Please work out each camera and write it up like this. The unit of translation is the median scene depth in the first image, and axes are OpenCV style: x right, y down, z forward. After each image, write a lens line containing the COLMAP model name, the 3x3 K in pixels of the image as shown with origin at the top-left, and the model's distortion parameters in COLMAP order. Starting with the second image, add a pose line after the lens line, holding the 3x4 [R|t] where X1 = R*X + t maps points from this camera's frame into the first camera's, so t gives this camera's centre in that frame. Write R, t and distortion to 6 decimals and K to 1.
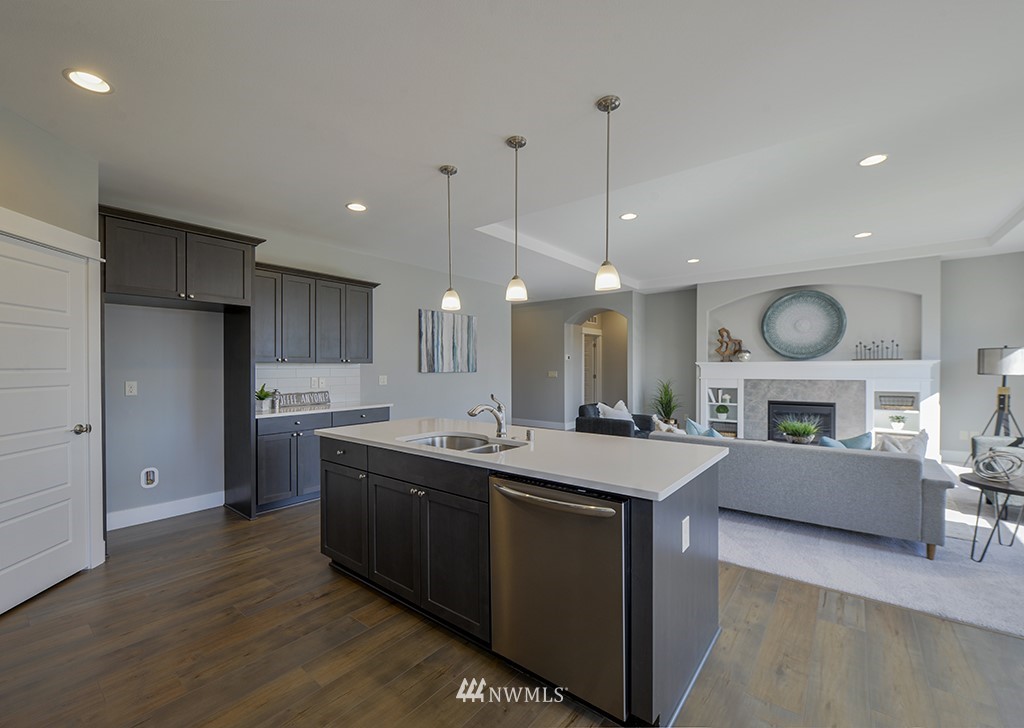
lens RADIAL K [[434.1, 0, 510.4], [0, 434.1, 369.1], [0, 0, 1]] dist [-0.003522, -0.000539]
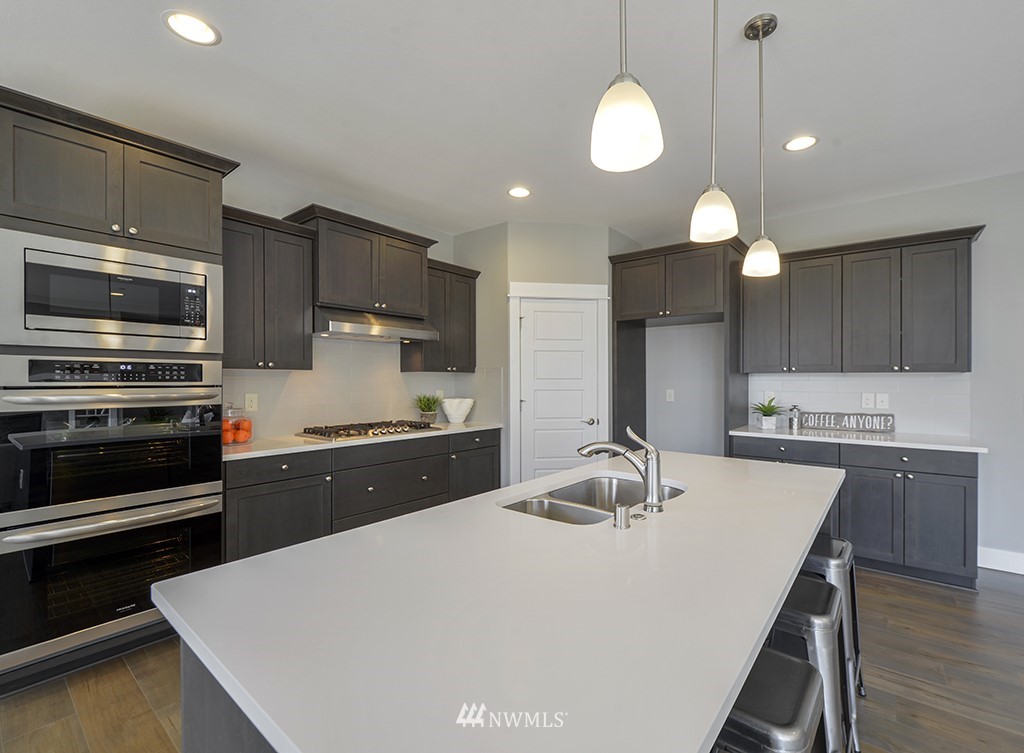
lens RADIAL K [[460.7, 0, 512.6], [0, 460.7, 376.7], [0, 0, 1]] dist [-0.003913, -0.000187]
pose [[-0.026621, -0.004425, -0.999636, 0.314794], [-0.007596, 0.999962, -0.004225, 0.000694], [0.999617, 0.007480, -0.026653, 0.469759]]
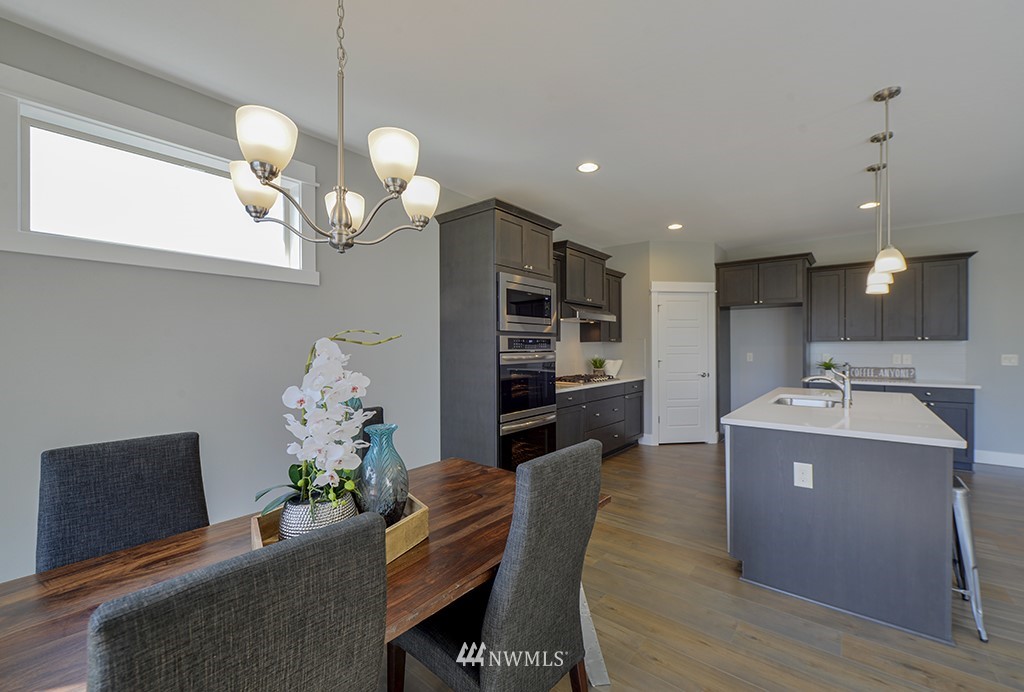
lens RADIAL K [[419.1, 0, 509.2], [0, 419.1, 351.0], [0, 0, 1]] dist [-0.001317, -0.000341]
pose [[-0.023727, 0.010342, -0.999665, 0.641064], [-0.001890, 0.999944, 0.010390, 0.002466], [0.999717, 0.002135, -0.023707, 0.061933]]
